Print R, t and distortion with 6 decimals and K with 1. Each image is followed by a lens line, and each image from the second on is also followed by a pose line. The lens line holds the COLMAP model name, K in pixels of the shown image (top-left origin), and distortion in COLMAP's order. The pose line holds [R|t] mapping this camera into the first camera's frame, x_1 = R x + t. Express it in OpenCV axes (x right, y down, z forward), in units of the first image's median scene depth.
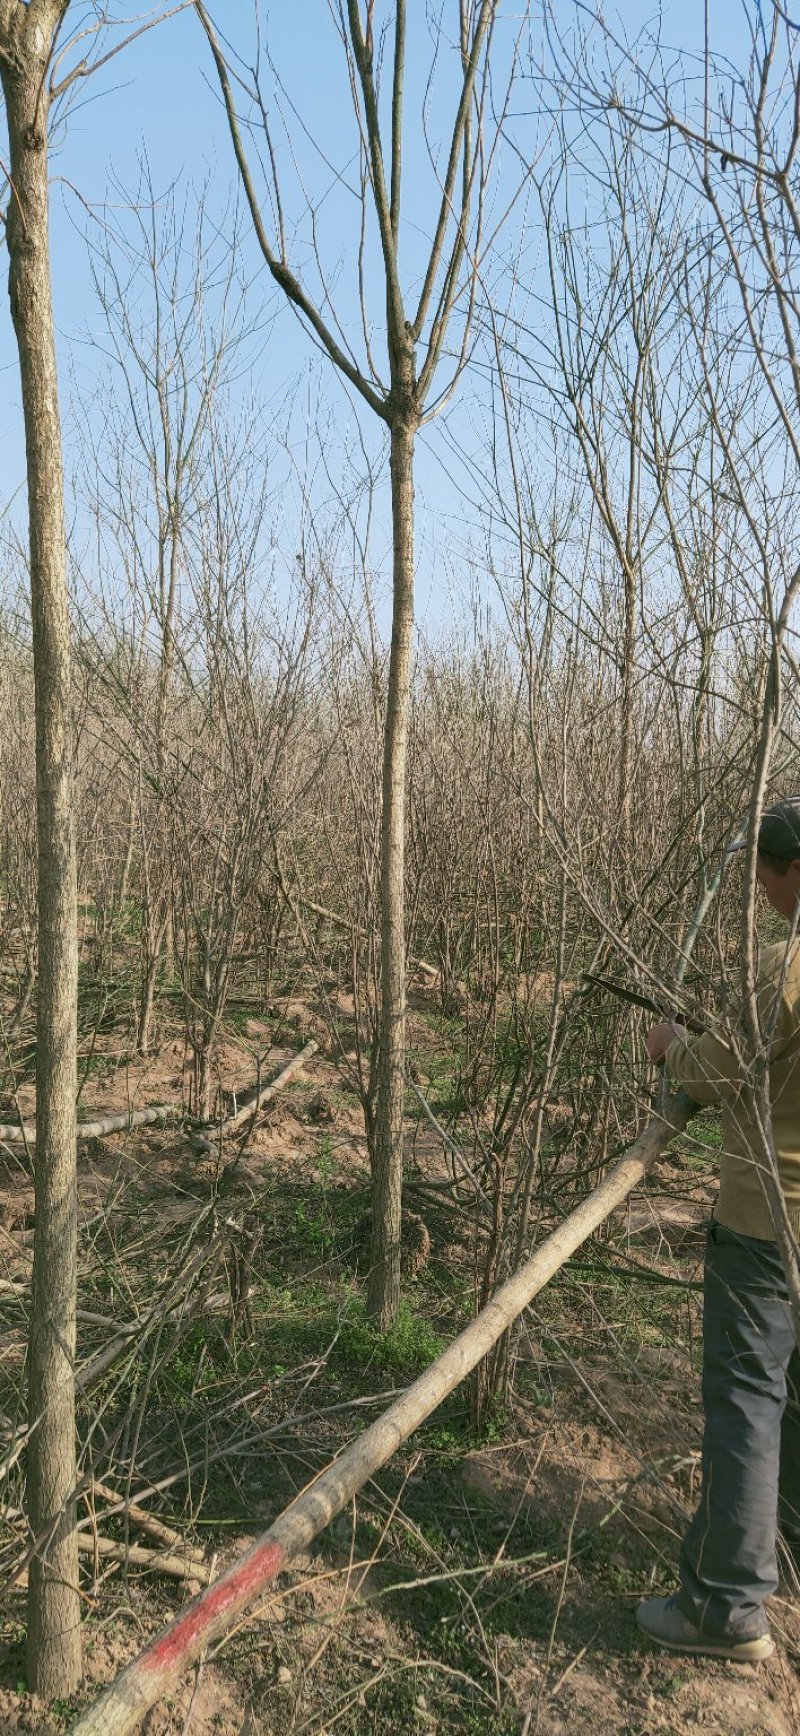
lens RADIAL K [[1251.3, 0, 407.6], [0, 1251.3, 875.6], [0, 0, 1]] dist [-0.011023, 0.030526]
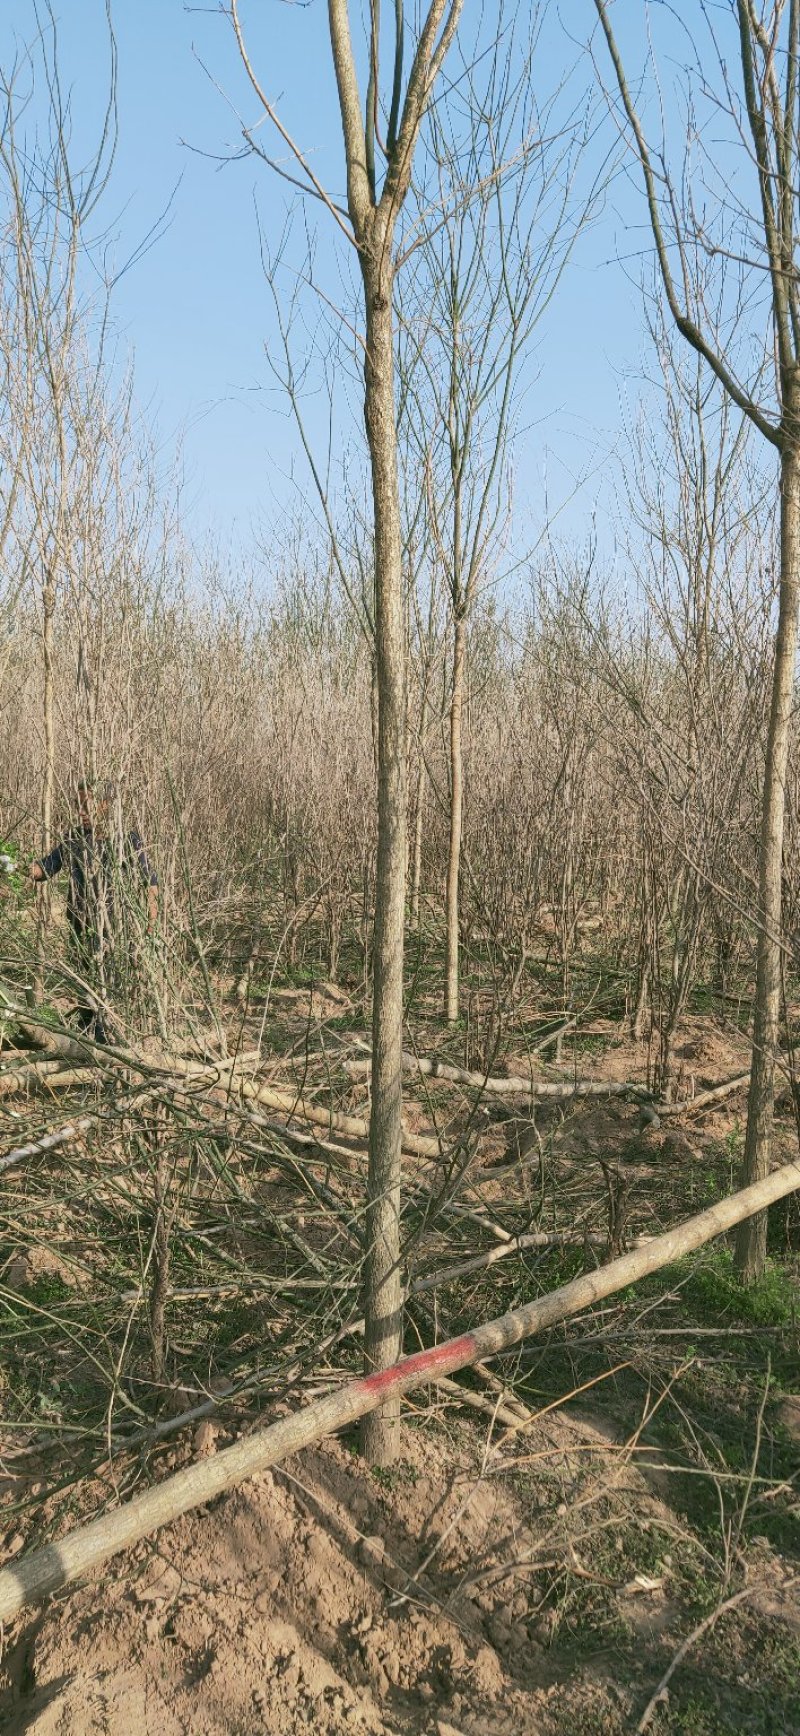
lens RADIAL K [[1251.3, 0, 407.6], [0, 1251.3, 875.6], [0, 0, 1]] dist [-0.011023, 0.030526]
pose [[0.890624, 0.031430, -0.453652, 0.271297], [-0.035867, 0.999356, -0.001178, 0.028935], [0.453323, 0.017320, 0.891178, -0.142323]]
